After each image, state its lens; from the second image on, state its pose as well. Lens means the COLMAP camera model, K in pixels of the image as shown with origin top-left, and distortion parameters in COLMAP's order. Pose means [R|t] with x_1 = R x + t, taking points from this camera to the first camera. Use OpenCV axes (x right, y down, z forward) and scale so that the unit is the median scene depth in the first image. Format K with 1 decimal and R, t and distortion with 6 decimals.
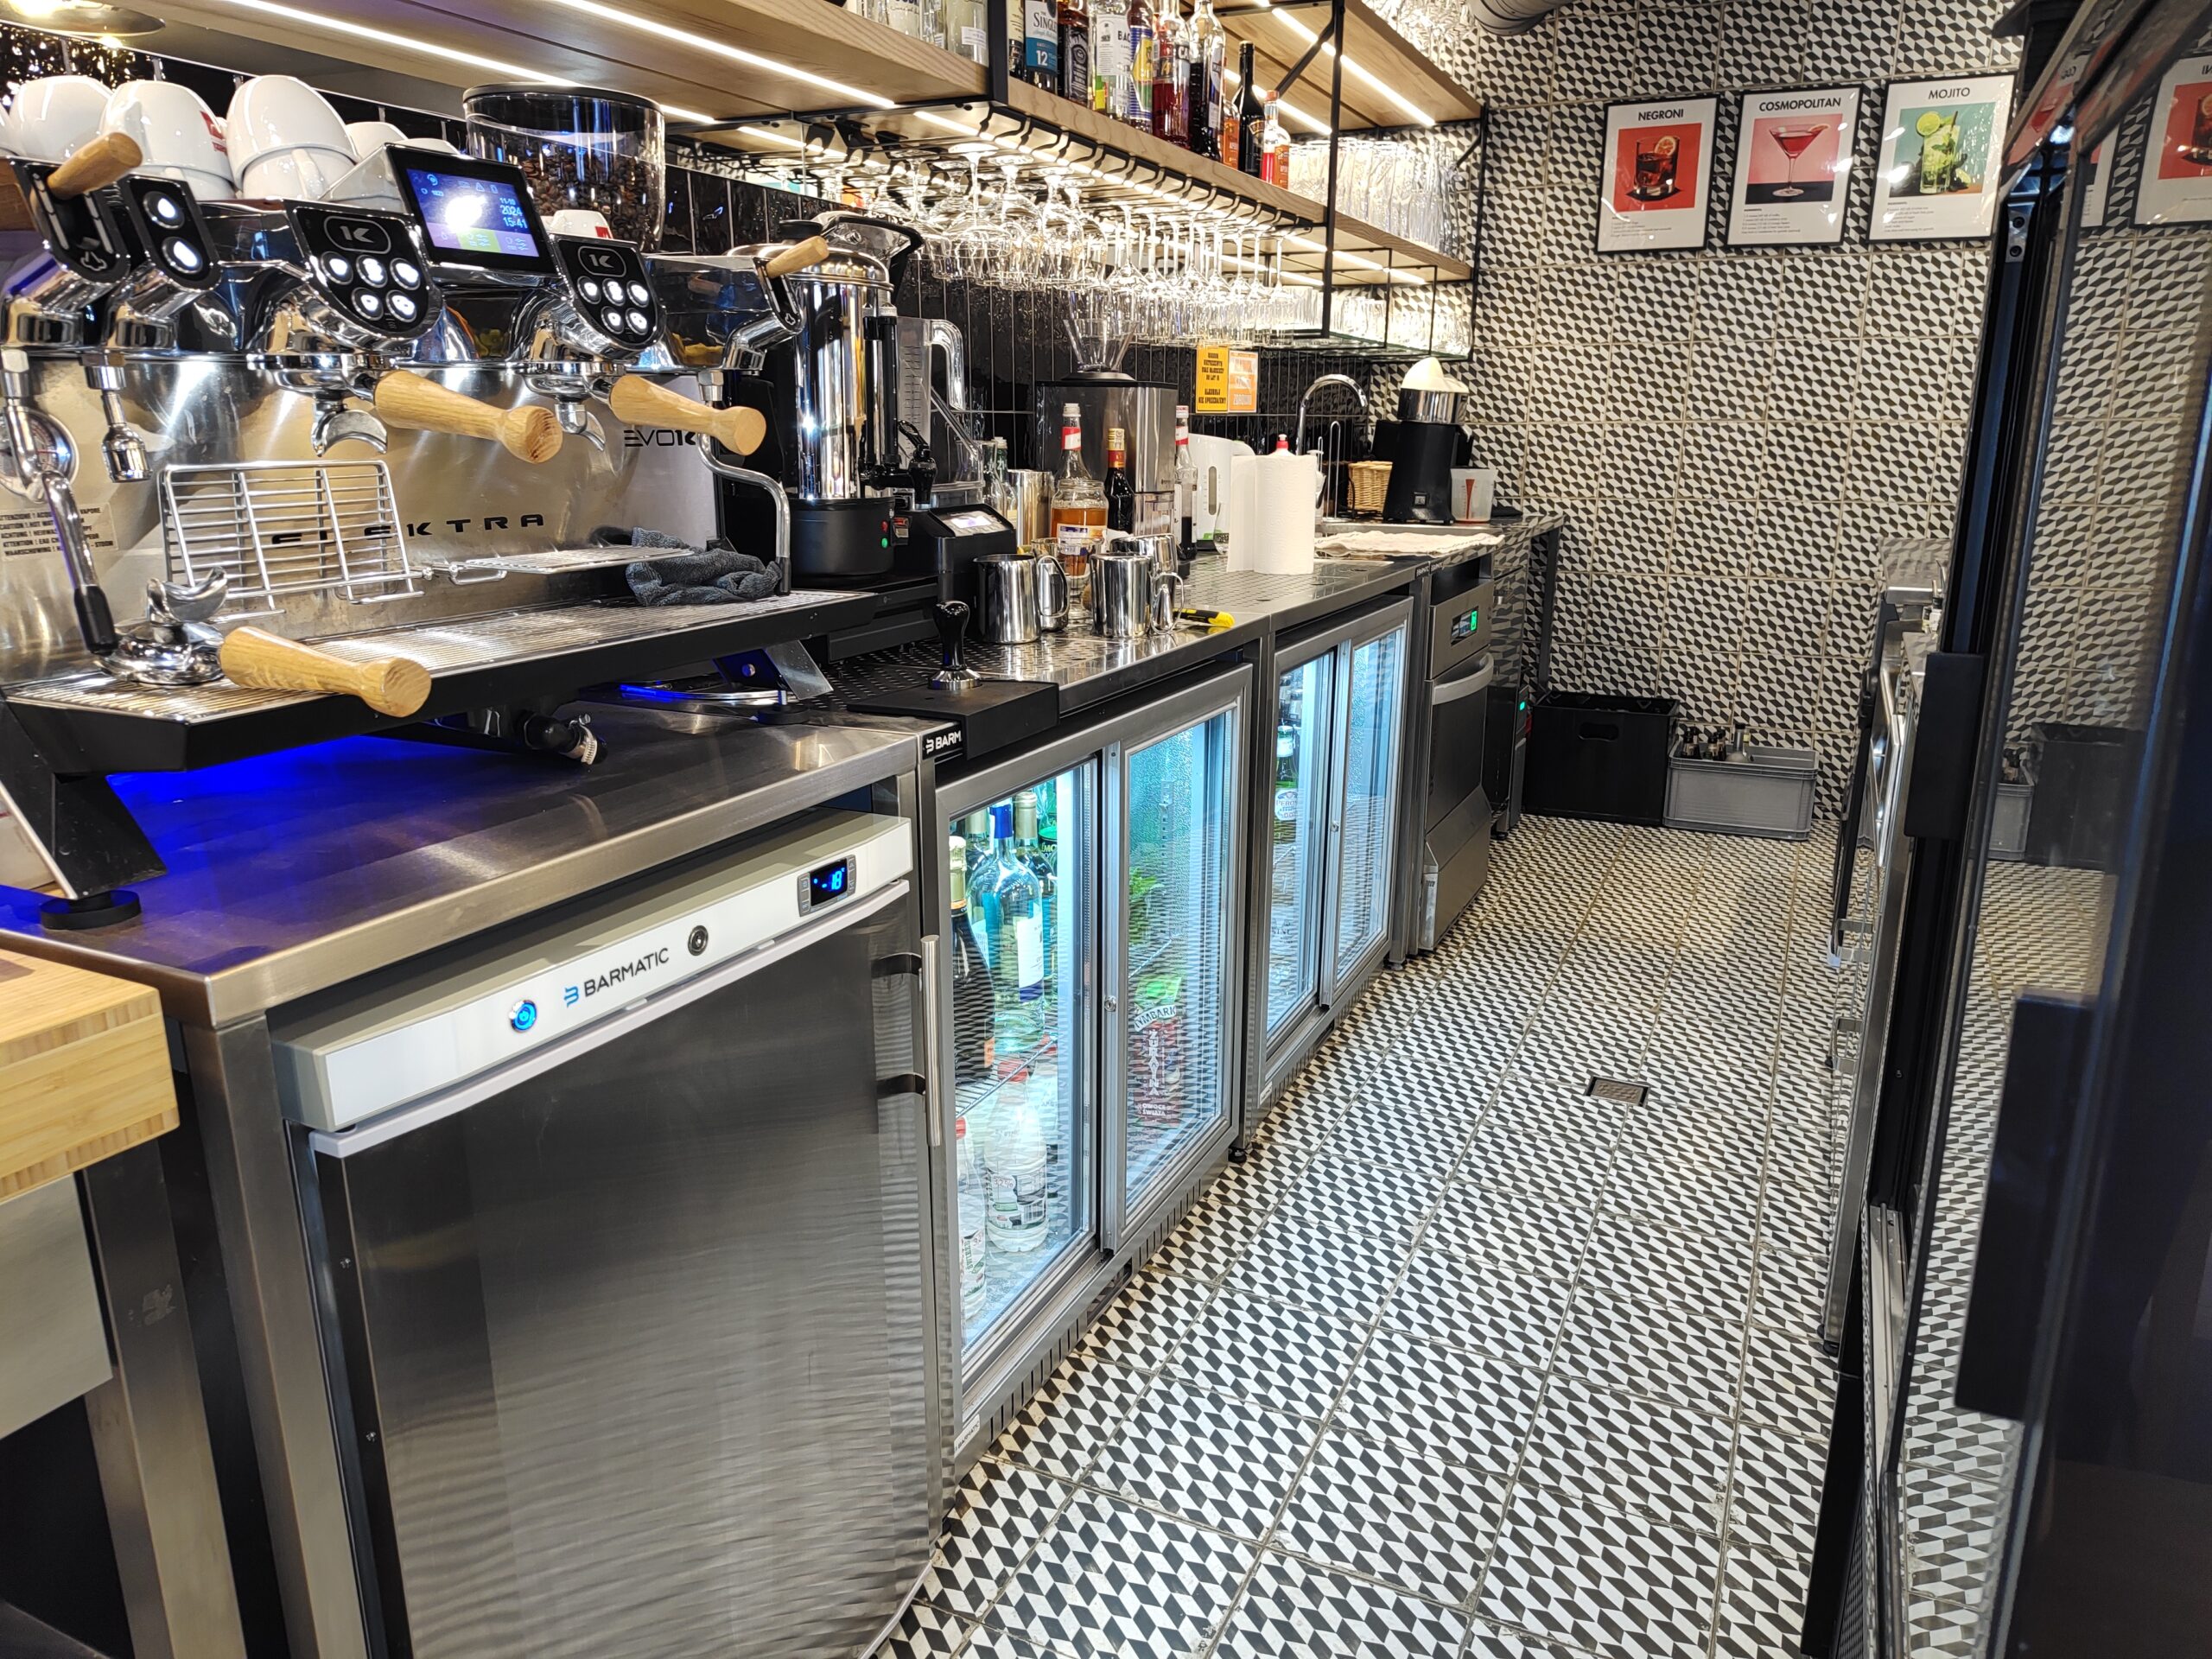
lens RADIAL K [[1545.3, 0, 1106.0], [0, 1545.3, 829.5], [0, 0, 1]] dist [0.081087, -0.115765]
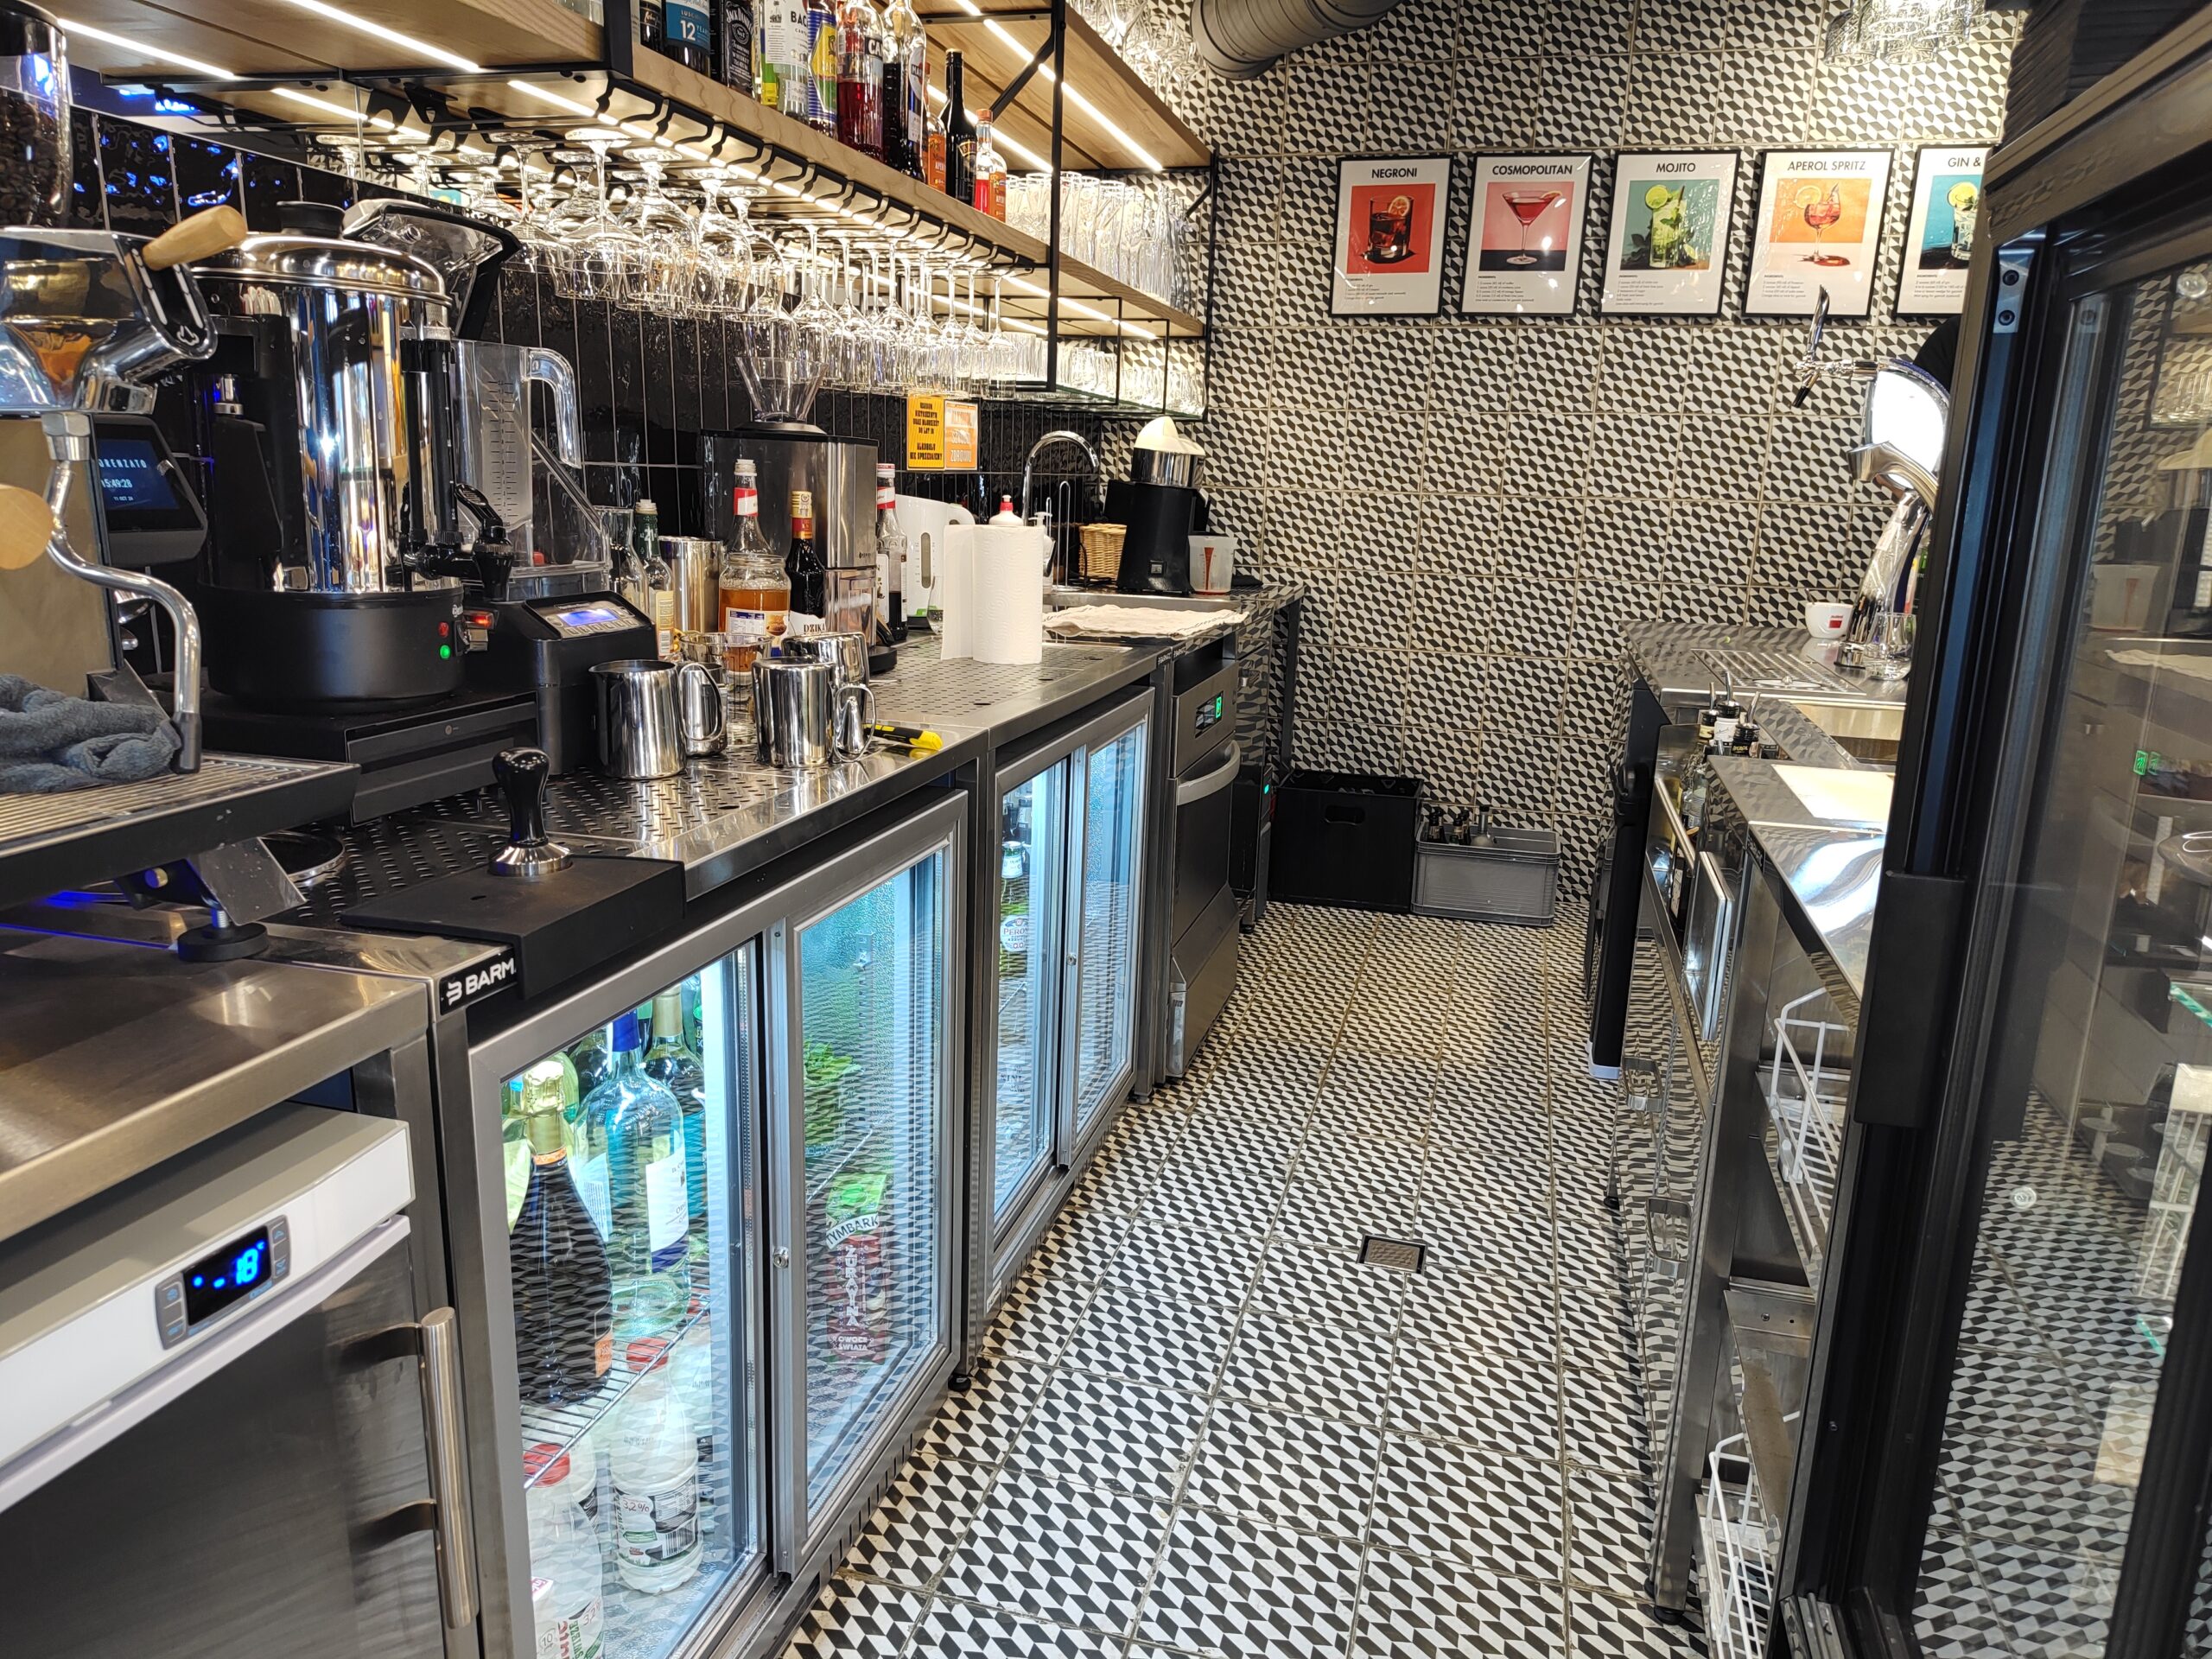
lens RADIAL K [[1545.3, 0, 1106.0], [0, 1545.3, 829.5], [0, 0, 1]] dist [0.081087, -0.115765]
pose [[0.985579, -0.011464, 0.168830, 0.015229], [0.016275, 0.999499, -0.027138, -0.033395], [-0.168434, 0.029495, 0.985272, 0.102416]]
